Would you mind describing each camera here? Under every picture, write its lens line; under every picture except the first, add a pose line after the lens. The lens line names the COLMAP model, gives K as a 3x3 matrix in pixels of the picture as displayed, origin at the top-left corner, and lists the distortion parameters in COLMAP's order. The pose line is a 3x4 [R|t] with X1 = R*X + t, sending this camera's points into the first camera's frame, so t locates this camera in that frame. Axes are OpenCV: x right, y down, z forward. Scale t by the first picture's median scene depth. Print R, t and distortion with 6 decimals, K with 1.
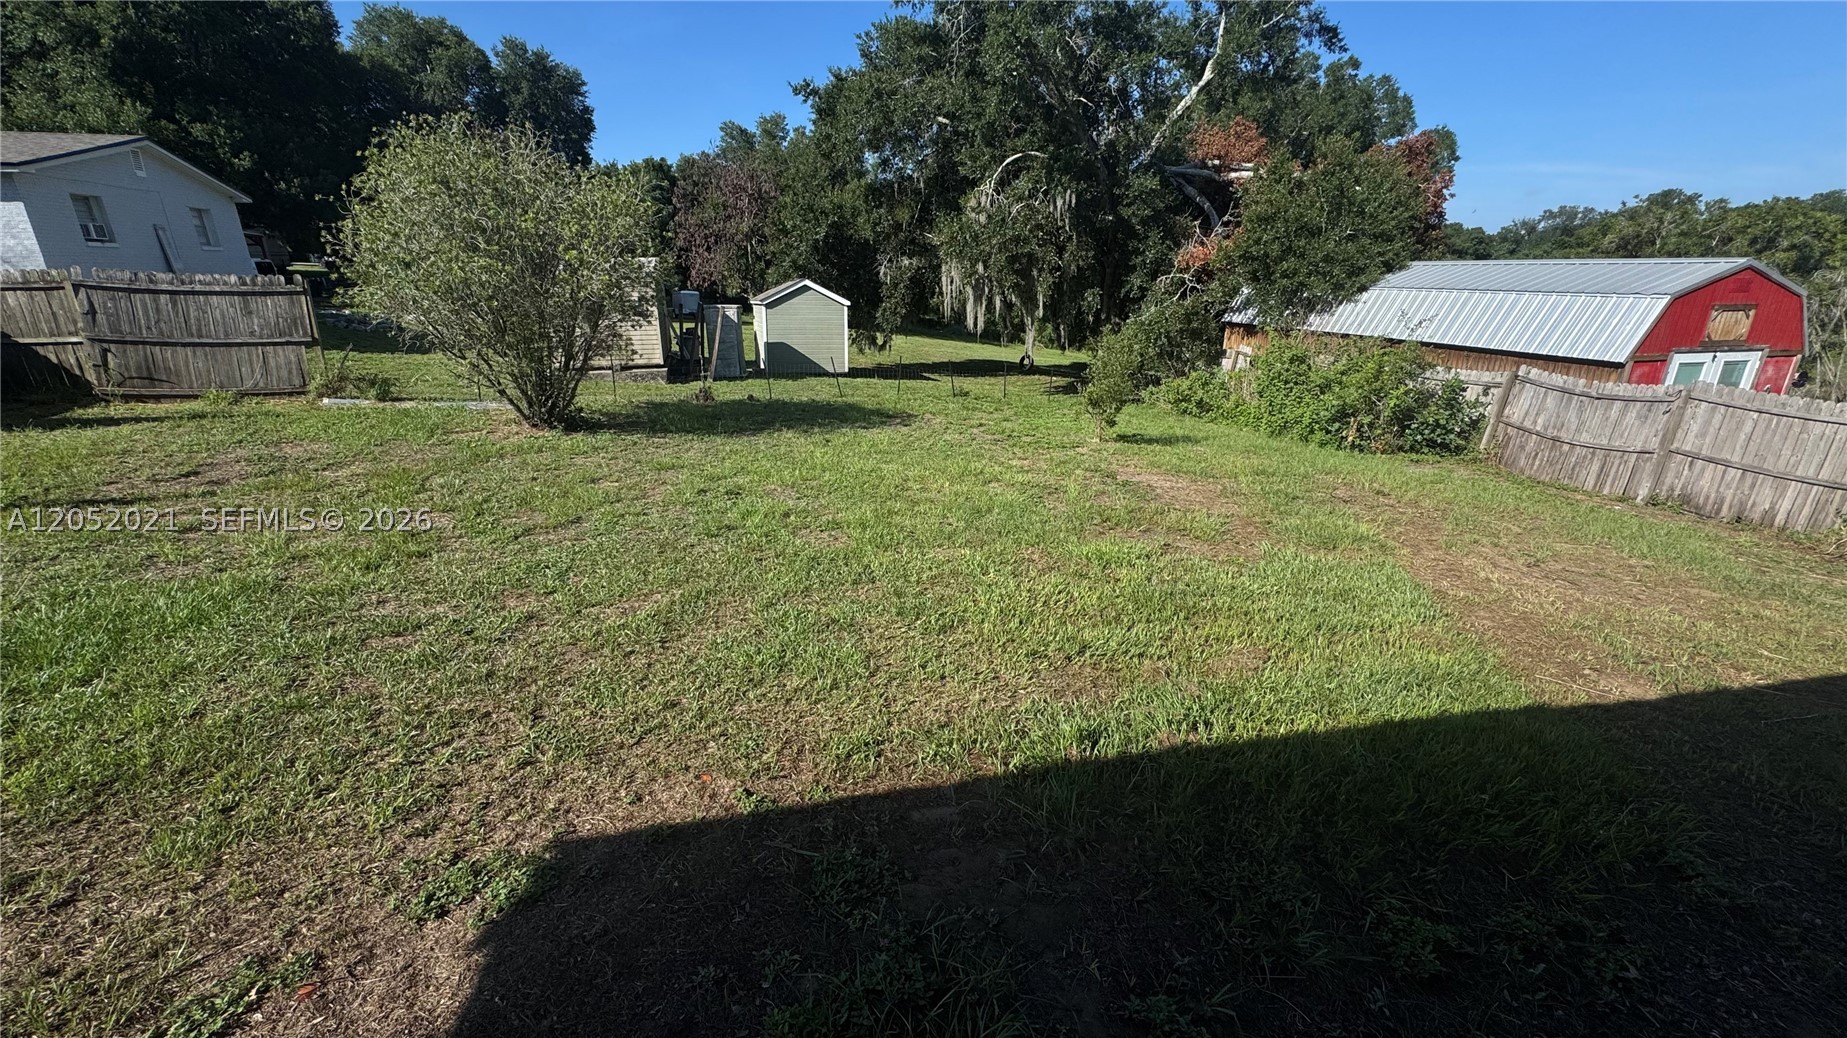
lens RADIAL K [[736.4, 0, 922.3], [0, 736.4, 519.5], [0, 0, 1]] dist [0.001064, 0.000006]
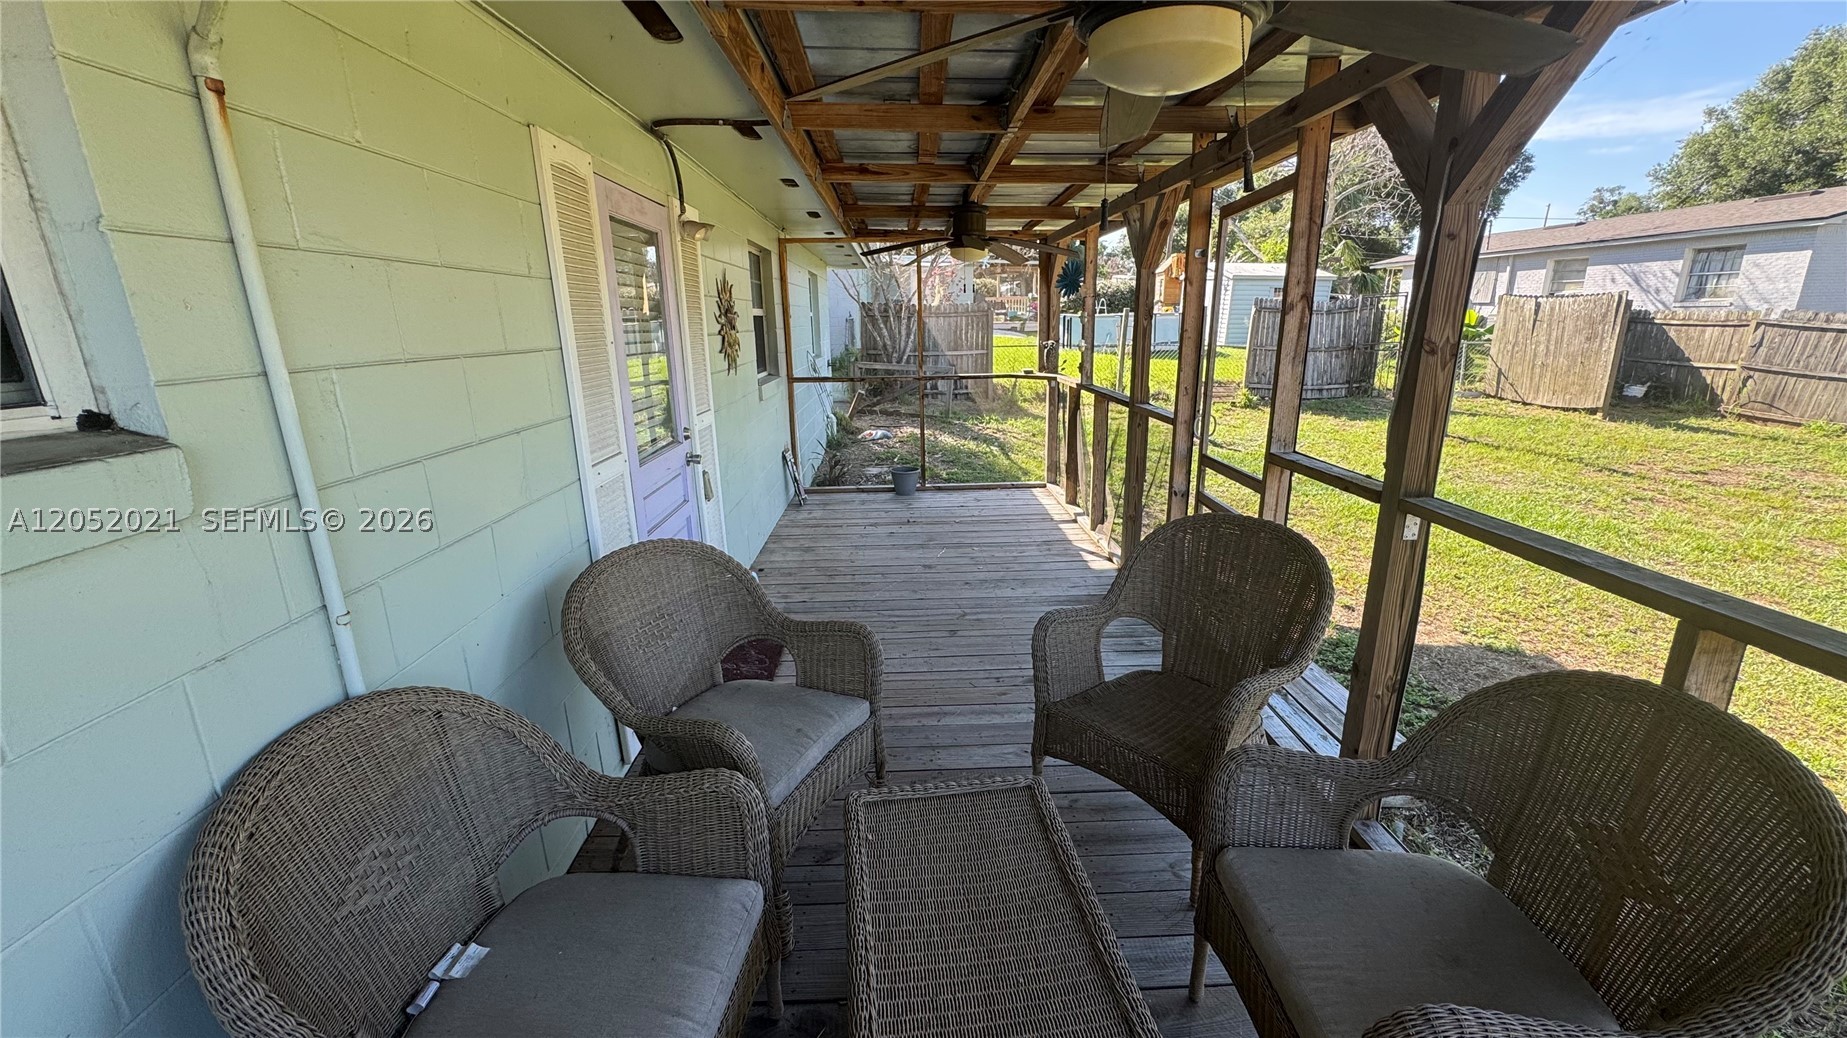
lens RADIAL K [[736.4, 0, 928.6], [0, 736.4, 513.4], [0, 0, 1]] dist [0.001064, 0.000006]
pose [[-0.177159, 0.259059, -0.949475, 0.319566], [-0.306337, 0.902297, 0.303345, 0.015691], [0.935293, 0.344600, -0.080491, -0.073317]]
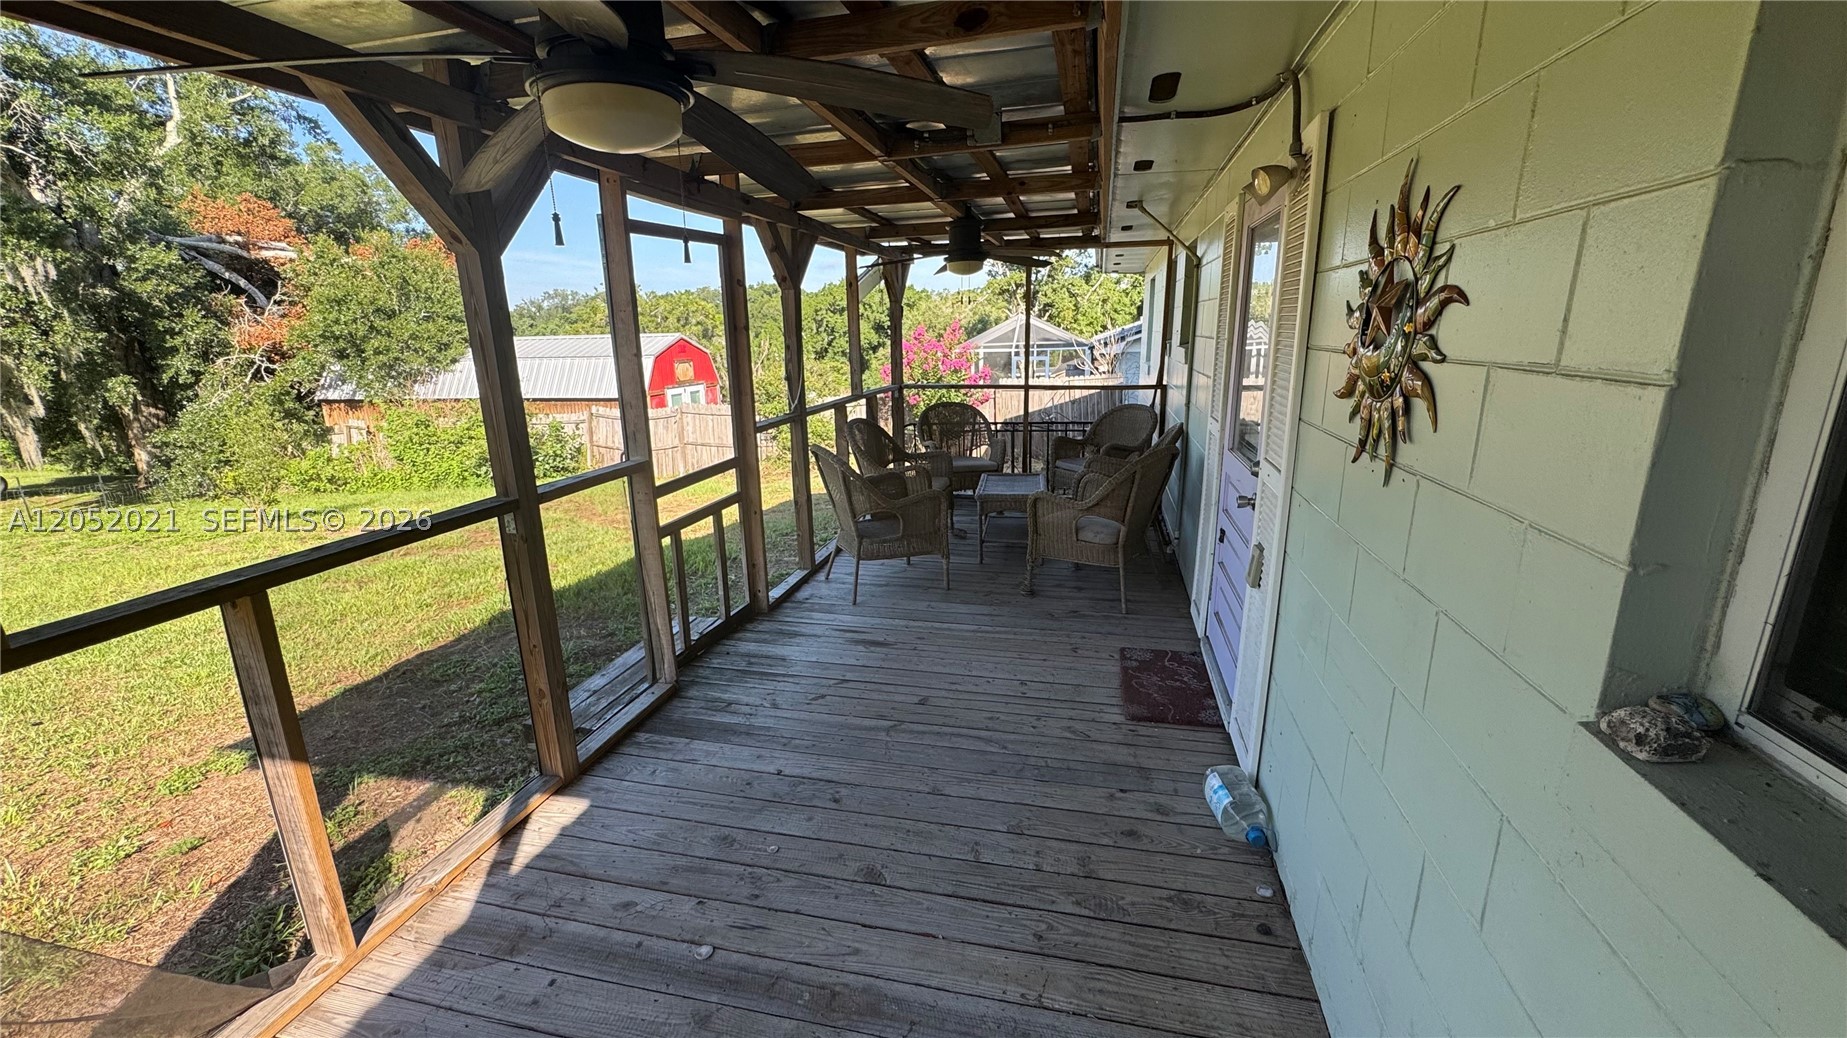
lens RADIAL K [[736.4, 0, 922.6], [0, 736.4, 517.5], [0, 0, 1]] dist [0.001064, 0.000006]
pose [[0.434446, -0.231359, 0.870477, -0.253907], [0.312016, 0.945264, 0.095512, 0.073176], [-0.844928, 0.230108, 0.482853, -0.233752]]
